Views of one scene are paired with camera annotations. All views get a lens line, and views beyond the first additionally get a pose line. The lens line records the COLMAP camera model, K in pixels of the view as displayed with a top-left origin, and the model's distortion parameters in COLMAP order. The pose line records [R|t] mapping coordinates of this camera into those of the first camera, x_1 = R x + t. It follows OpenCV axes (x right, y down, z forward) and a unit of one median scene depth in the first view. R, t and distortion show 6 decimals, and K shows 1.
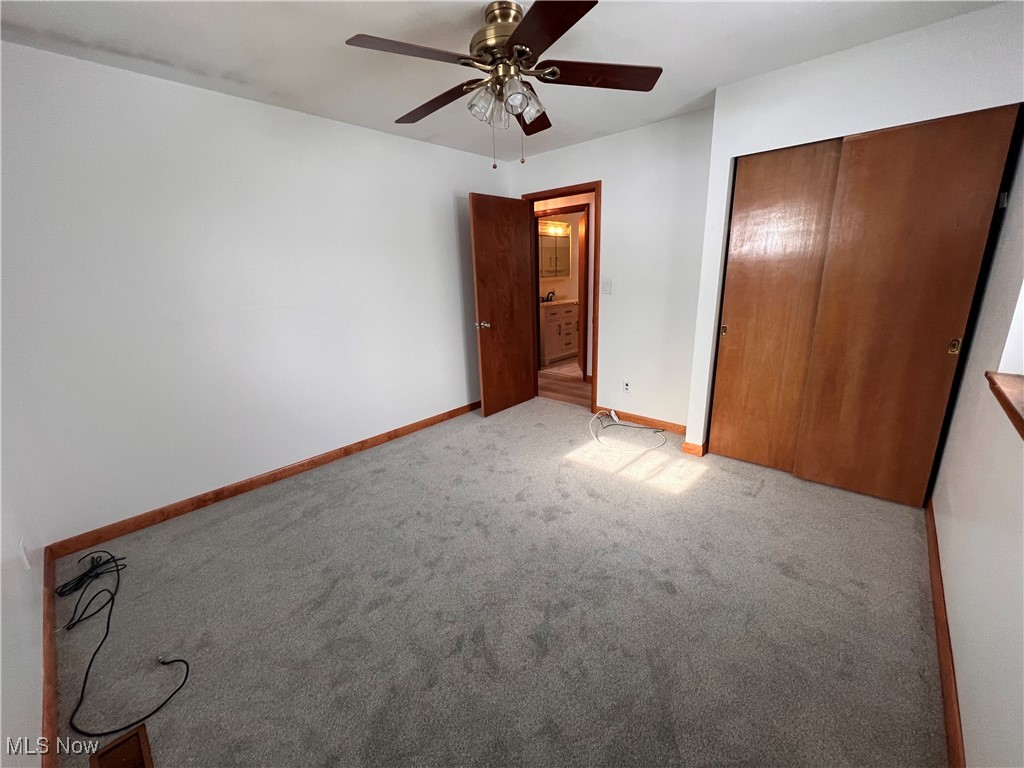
lens RADIAL K [[409.4, 0, 515.1], [0, 409.4, 381.6], [0, 0, 1]] dist [-0.001317, 0.000223]
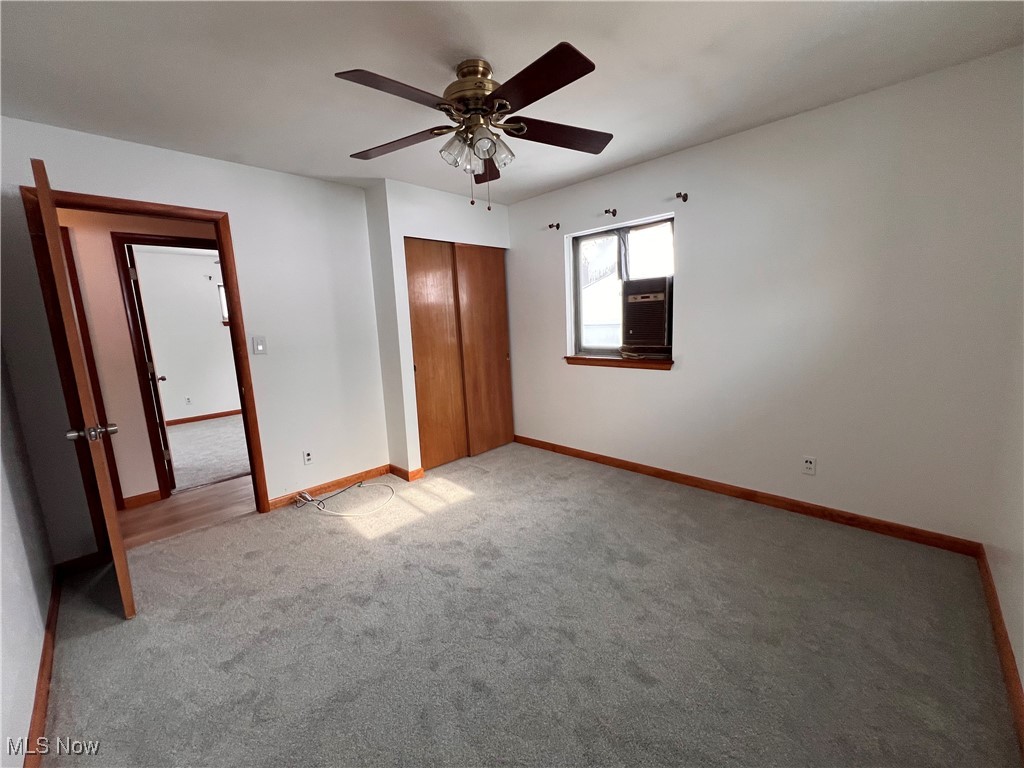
lens RADIAL K [[409.4, 0, 512.3], [0, 409.4, 379.2], [0, 0, 1]] dist [-0.001317, 0.000223]
pose [[0.035397, -0.116672, 0.992540, -0.714154], [0.301304, 0.948195, 0.100714, -0.130593], [-0.952871, 0.295491, 0.068717, 0.645704]]
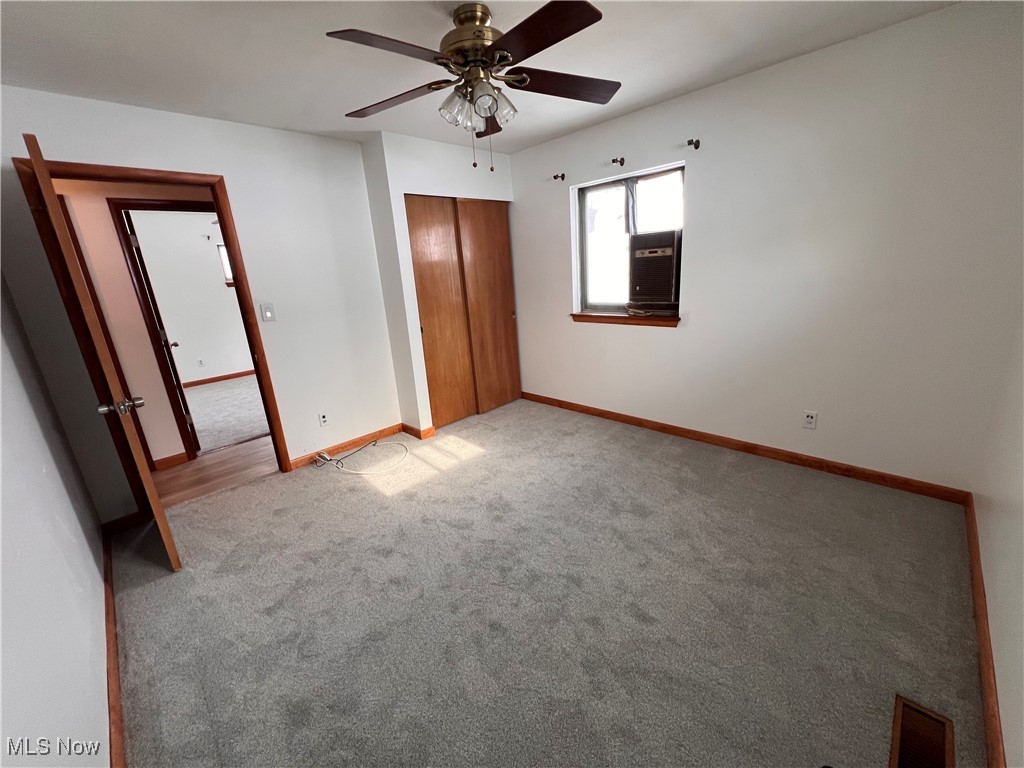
lens RADIAL K [[409.4, 0, 512.3], [0, 409.4, 379.0], [0, 0, 1]] dist [-0.001317, 0.000223]
pose [[0.045983, -0.236271, 0.970598, -0.725228], [0.323292, 0.922856, 0.209333, -0.159656], [-0.945181, 0.304160, 0.118821, 0.638476]]
